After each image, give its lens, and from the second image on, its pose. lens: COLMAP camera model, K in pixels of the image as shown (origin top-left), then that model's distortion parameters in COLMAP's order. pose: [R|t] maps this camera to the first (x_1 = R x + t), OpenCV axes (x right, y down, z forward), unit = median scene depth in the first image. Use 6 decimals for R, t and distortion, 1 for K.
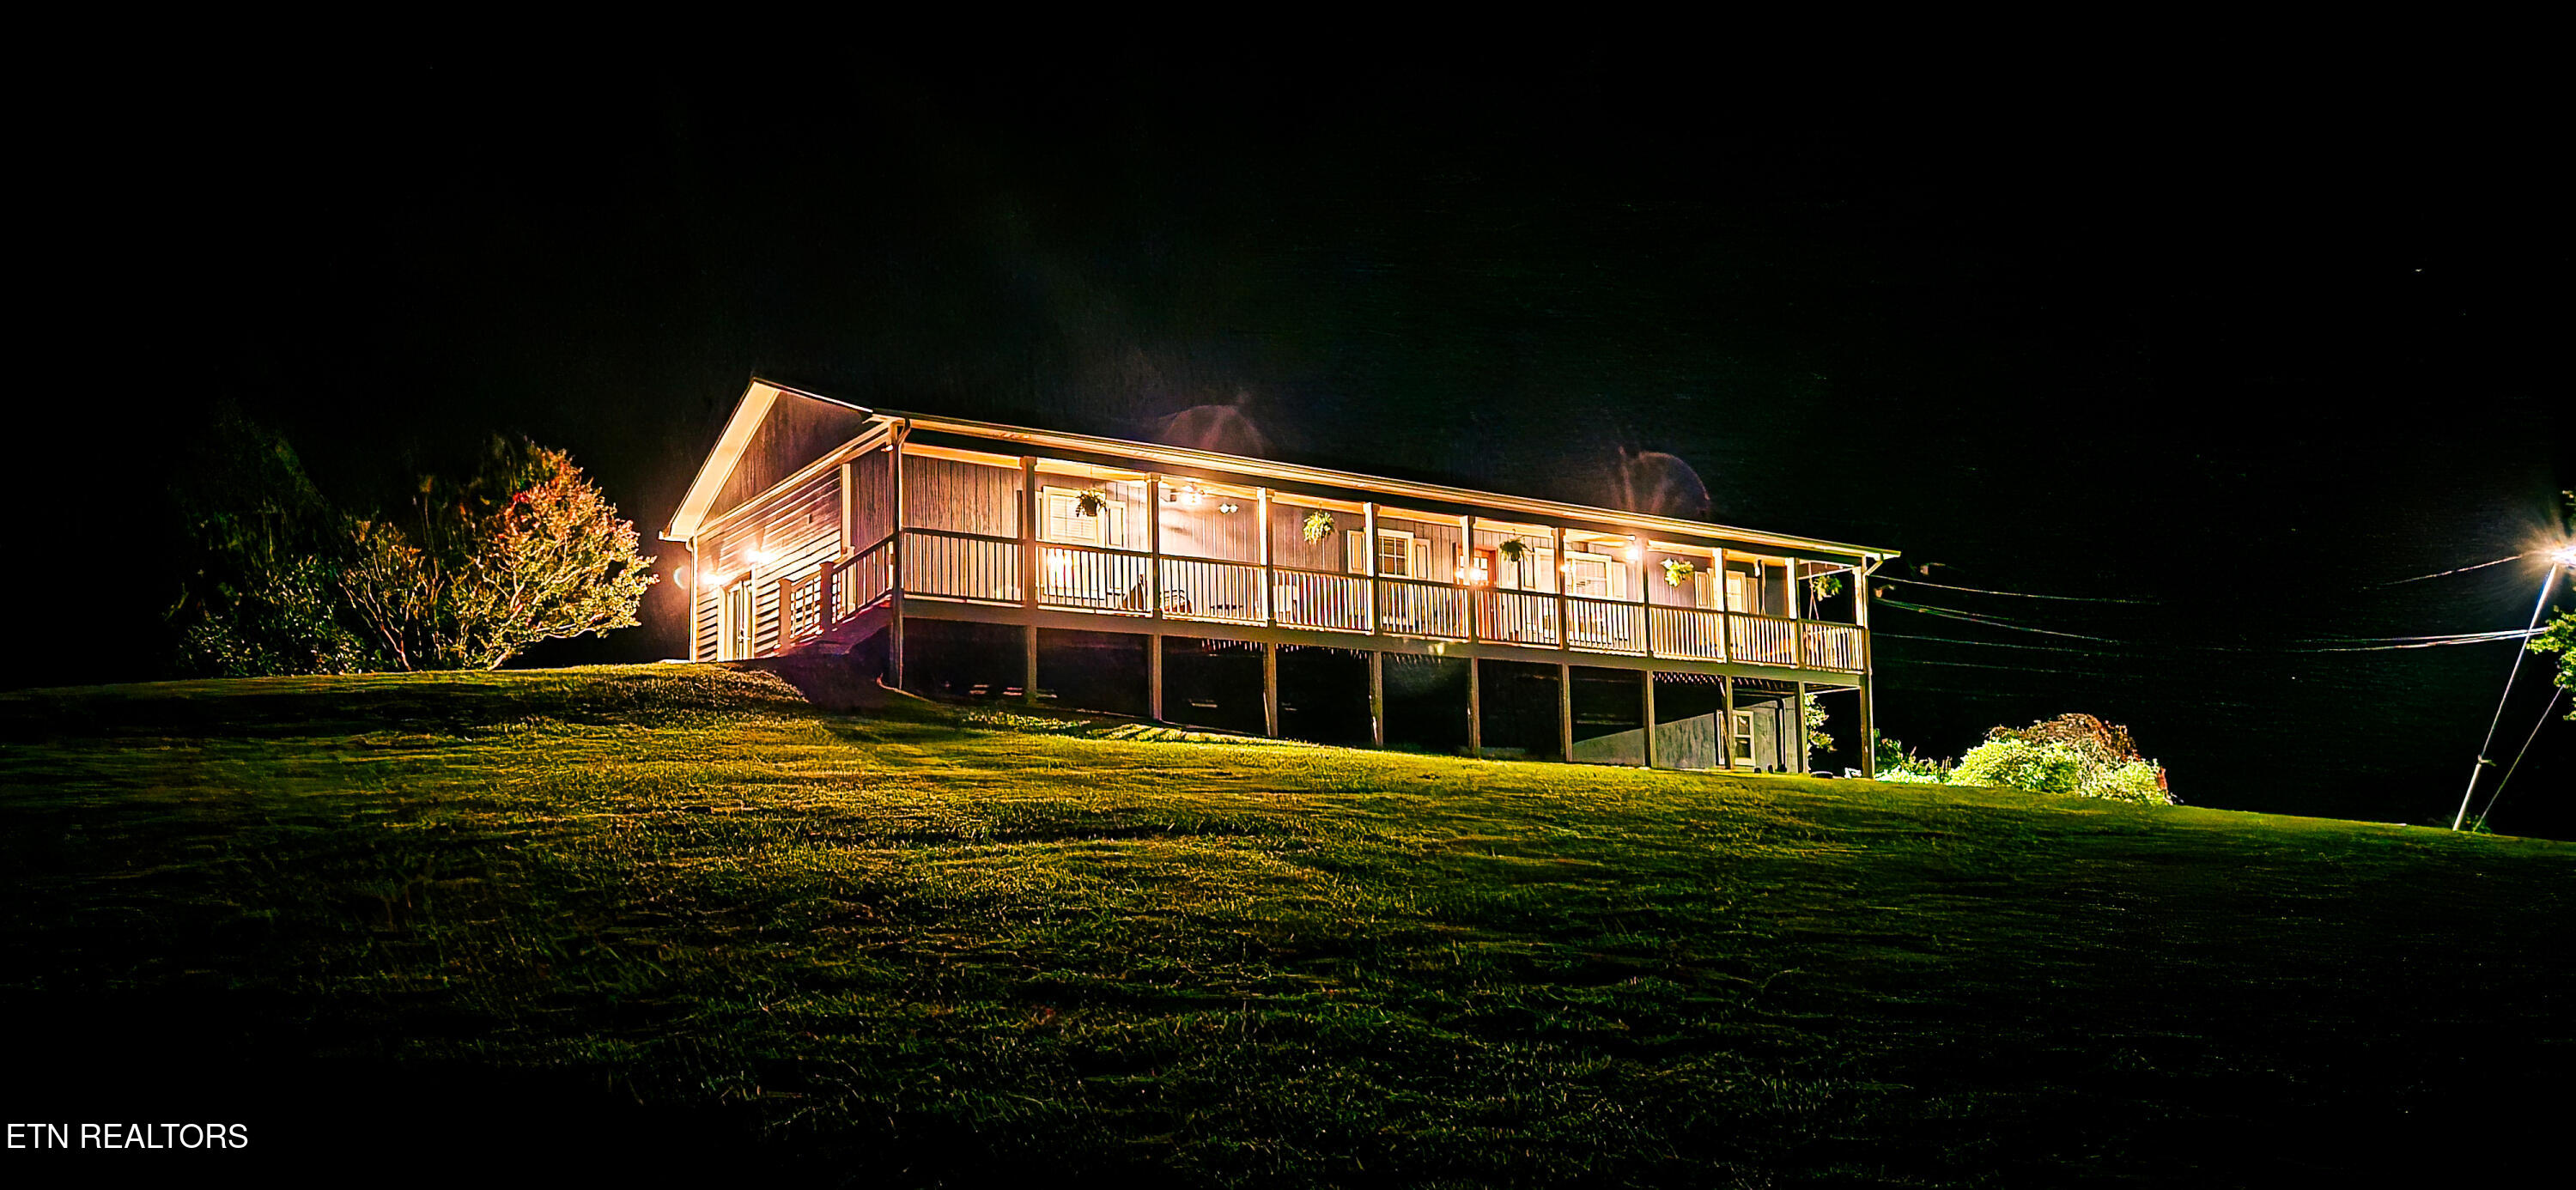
lens RADIAL K [[1634.4, 0, 1288.0], [0, 1634.4, 595.0], [0, 0, 1]] dist [0.002265, 0.000369]
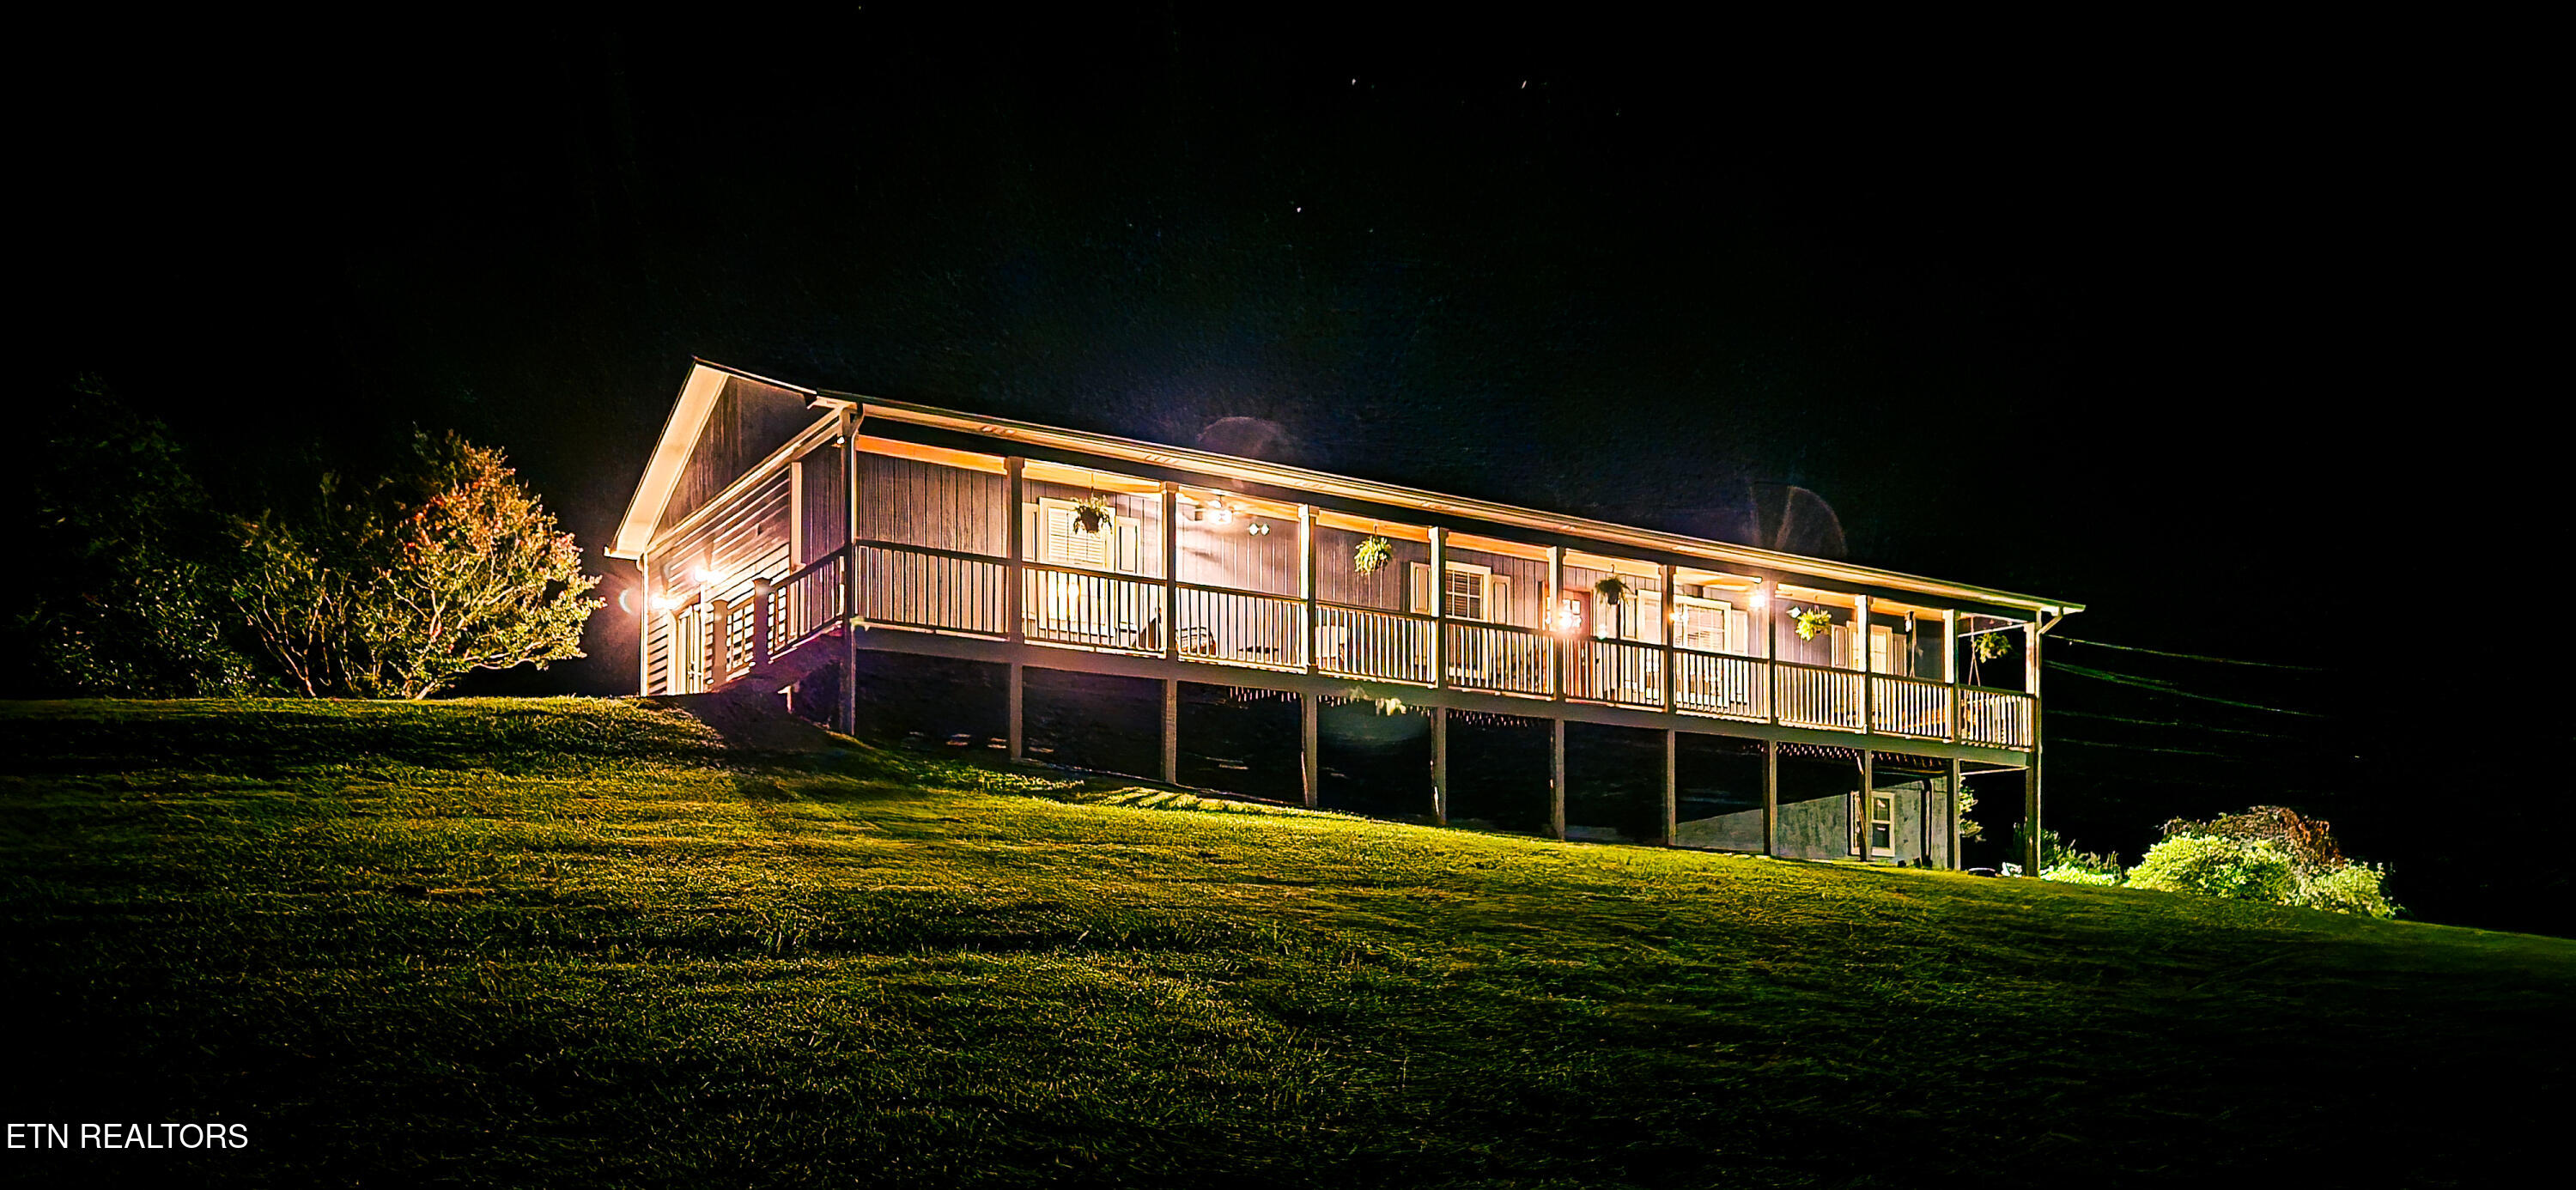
lens RADIAL K [[1666.8, 0, 1289.0], [0, 1666.8, 721.8], [0, 0, 1]] dist [0.030615, -0.086657]
pose [[0.997969, 0.025903, -0.058194, 0.026848], [-0.023713, 0.998996, 0.037999, 0.011182], [0.059120, -0.036542, 0.997582, 0.150448]]
